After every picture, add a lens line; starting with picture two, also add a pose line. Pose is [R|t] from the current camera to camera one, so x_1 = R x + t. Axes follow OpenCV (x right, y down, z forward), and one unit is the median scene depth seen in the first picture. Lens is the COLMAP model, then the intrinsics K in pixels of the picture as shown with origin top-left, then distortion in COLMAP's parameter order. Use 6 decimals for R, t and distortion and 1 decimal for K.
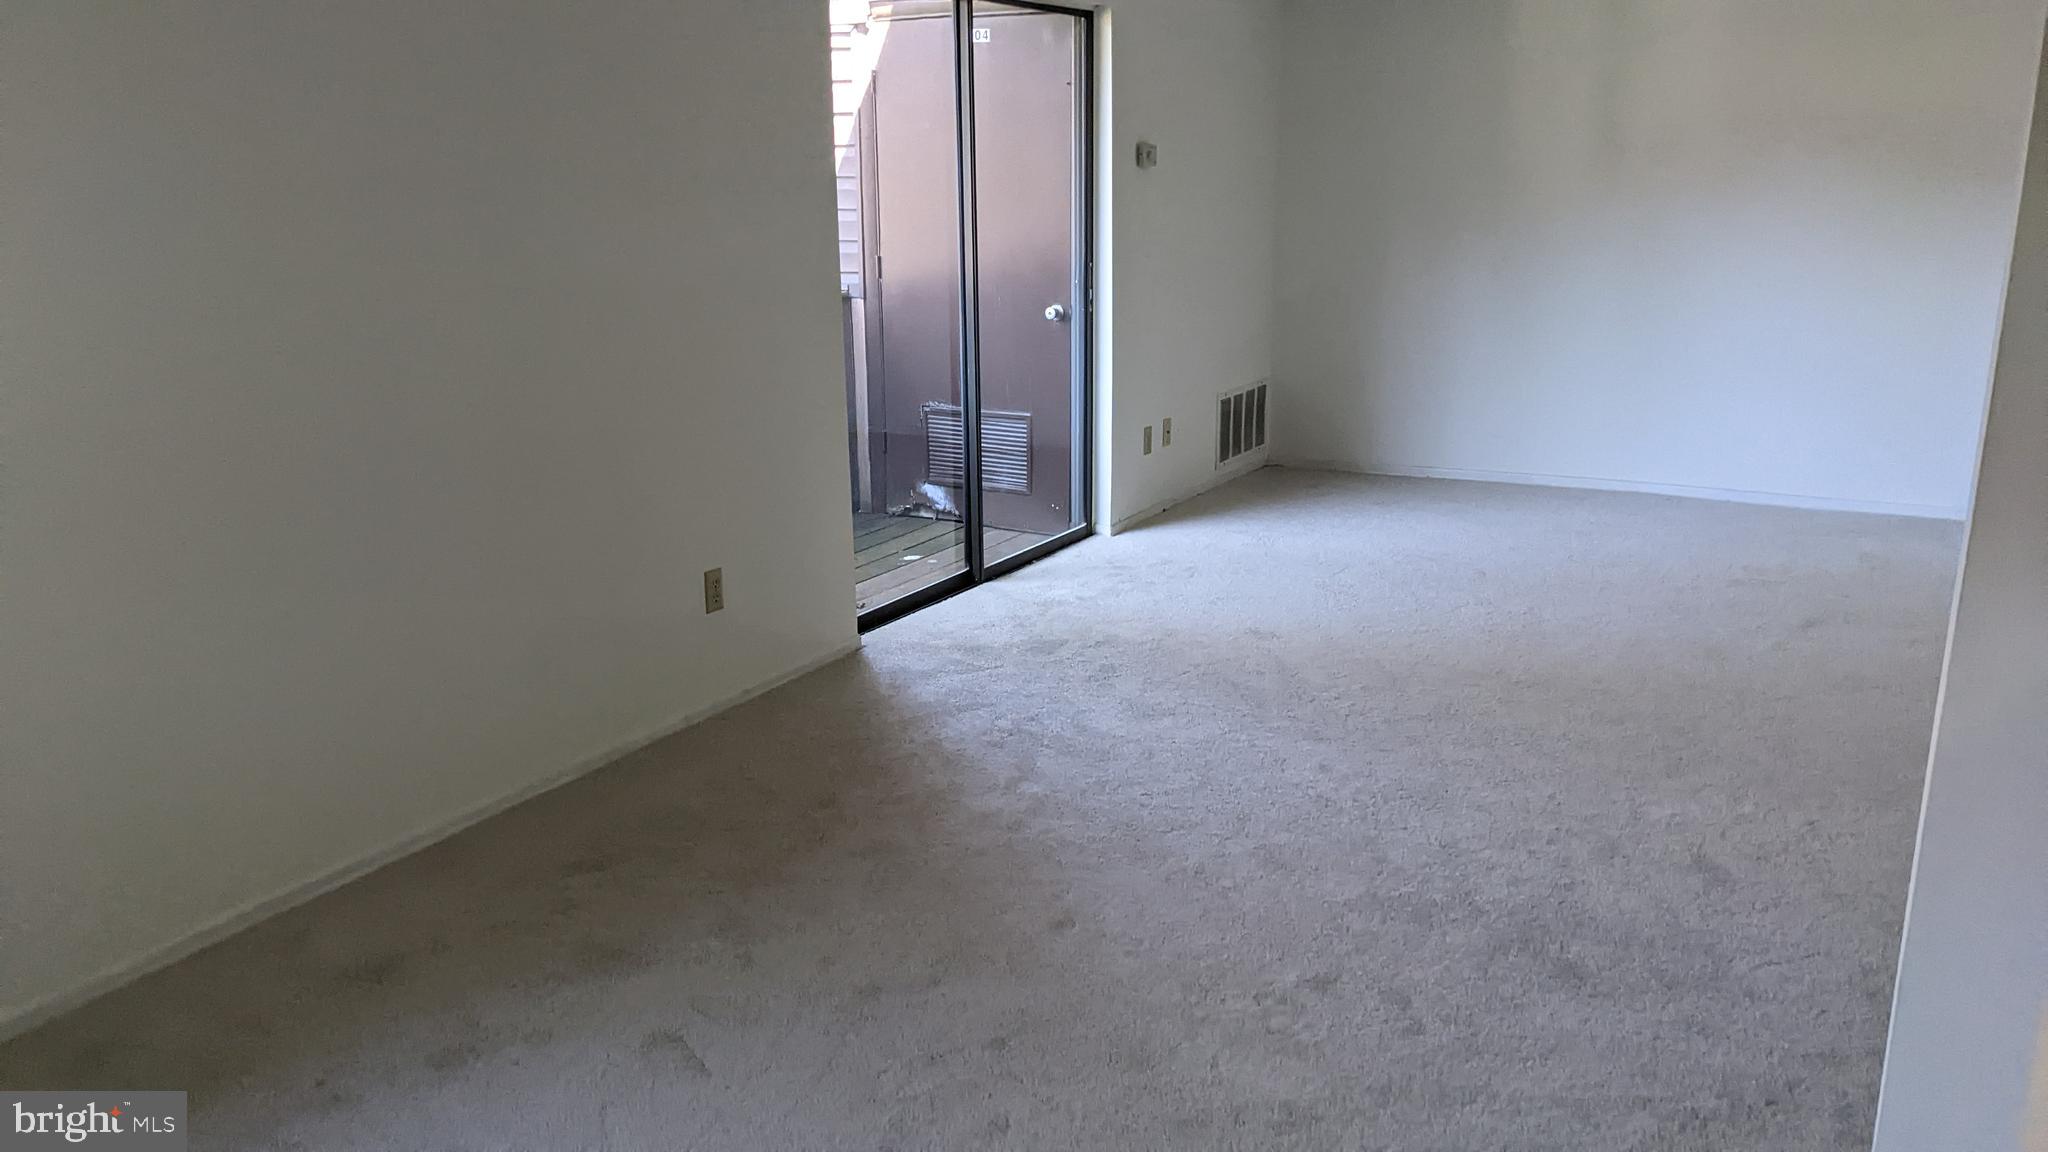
lens RADIAL K [[1619.5, 0, 1017.6], [0, 1619.5, 595.9], [0, 0, 1]] dist [0.060357, -0.096065]
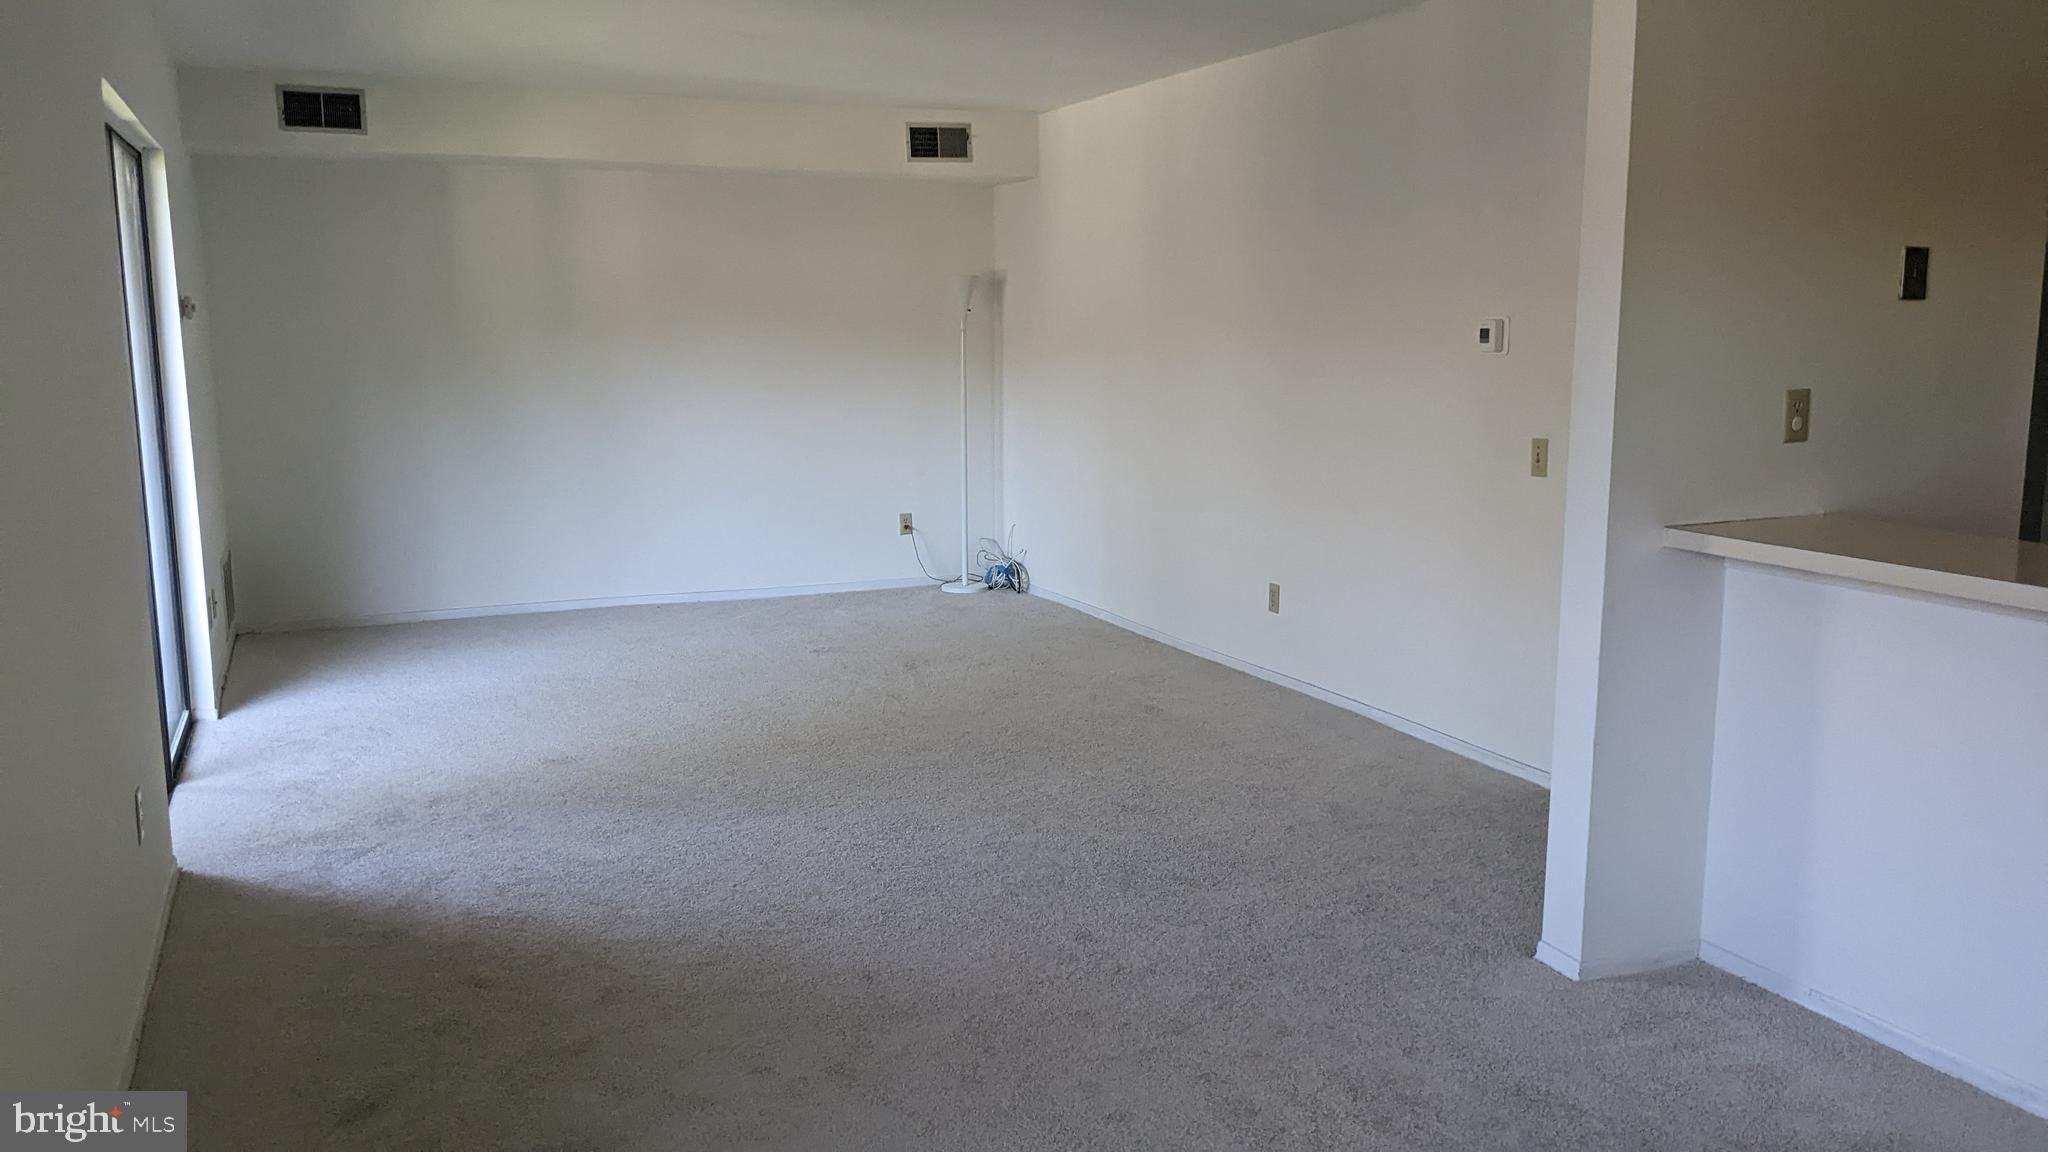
lens RADIAL K [[1619.5, 0, 1004.3], [0, 1619.5, 567.7], [0, 0, 1]] dist [0.060357, -0.096065]
pose [[0.608538, -0.106726, 0.786315, -0.484095], [0.195817, 0.980467, -0.018467, -0.022646], [-0.768984, 0.165212, 0.617550, 0.117627]]
